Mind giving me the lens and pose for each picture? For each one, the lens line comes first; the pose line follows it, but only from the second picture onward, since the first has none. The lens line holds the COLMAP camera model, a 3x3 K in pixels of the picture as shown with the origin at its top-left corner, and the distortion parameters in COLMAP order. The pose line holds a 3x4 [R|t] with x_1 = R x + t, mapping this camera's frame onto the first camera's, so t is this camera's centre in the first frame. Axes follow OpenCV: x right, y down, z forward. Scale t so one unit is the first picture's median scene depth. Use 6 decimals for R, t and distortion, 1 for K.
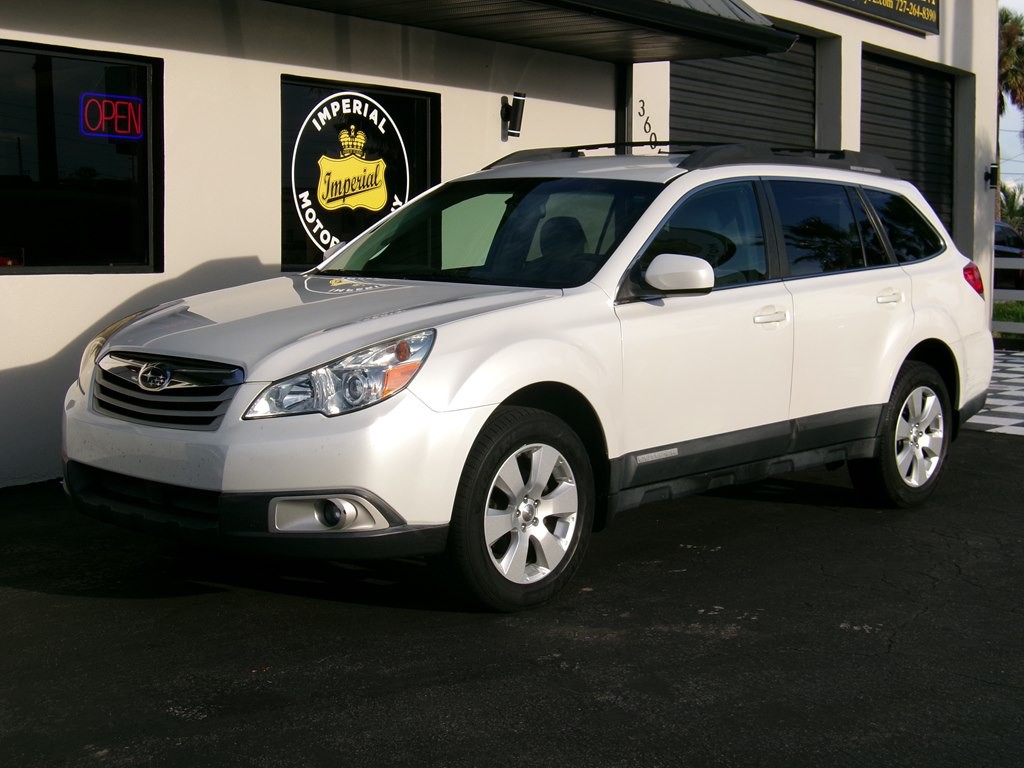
lens RADIAL K [[1575.9, 0, 512.6], [0, 1575.9, 404.7], [0, 0, 1]] dist [-0.106937, -0.055567]
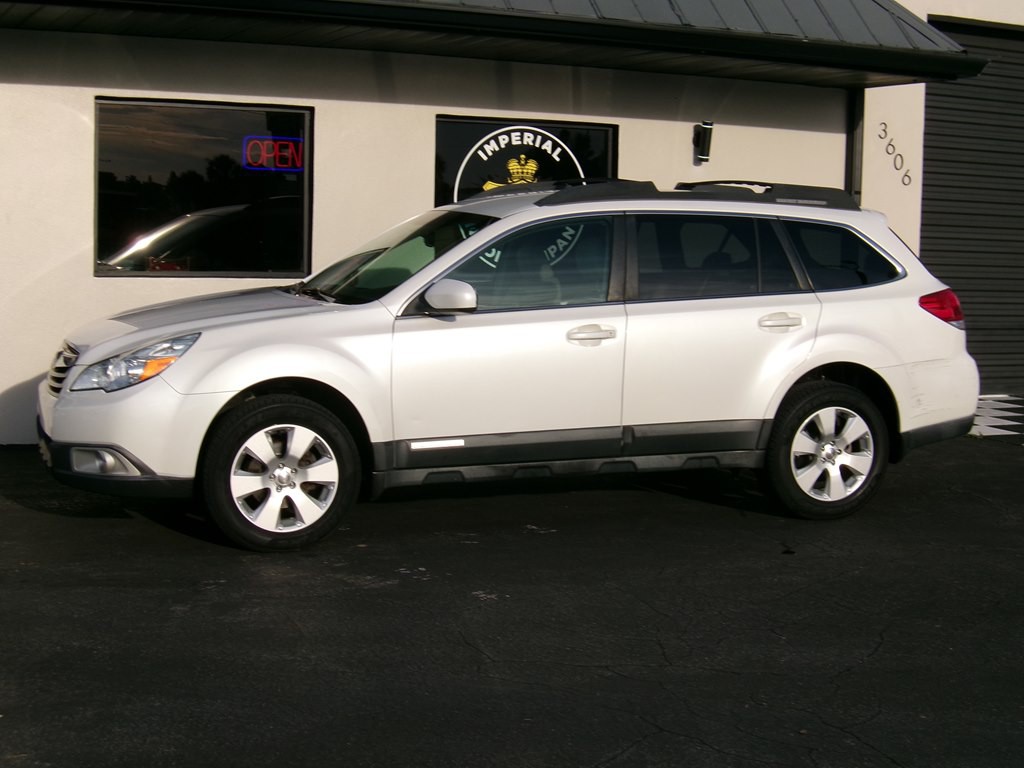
lens RADIAL K [[1575.9, 0, 512.6], [0, 1575.9, 404.7], [0, 0, 1]] dist [-0.106937, -0.055567]
pose [[0.888933, 0.064022, -0.453541, 0.438422], [-0.062310, 0.997881, 0.018736, -0.015560], [0.453780, 0.011605, 0.891038, -0.036520]]
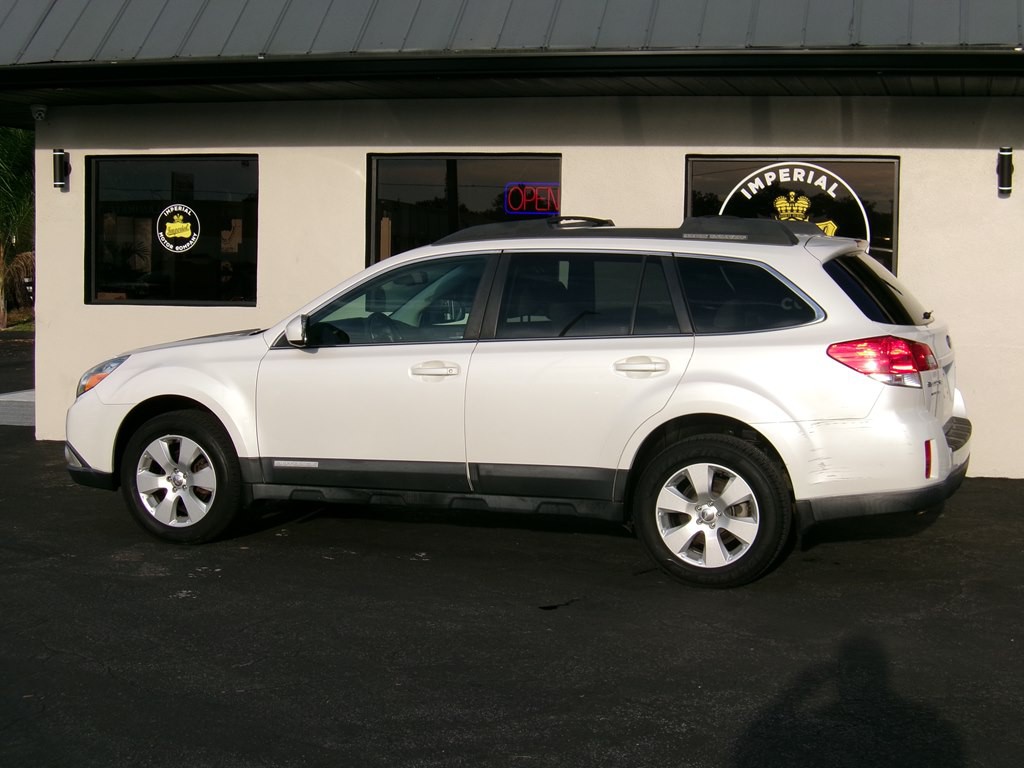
lens RADIAL K [[1572.2, 0, 515.7], [0, 1572.2, 408.0], [0, 0, 1]] dist [-0.111441, -0.045626]
pose [[0.374381, 0.091657, -0.922734, 0.876833], [-0.105252, 0.992872, 0.055920, -0.068966], [0.921282, 0.076184, 0.381360, 0.417760]]
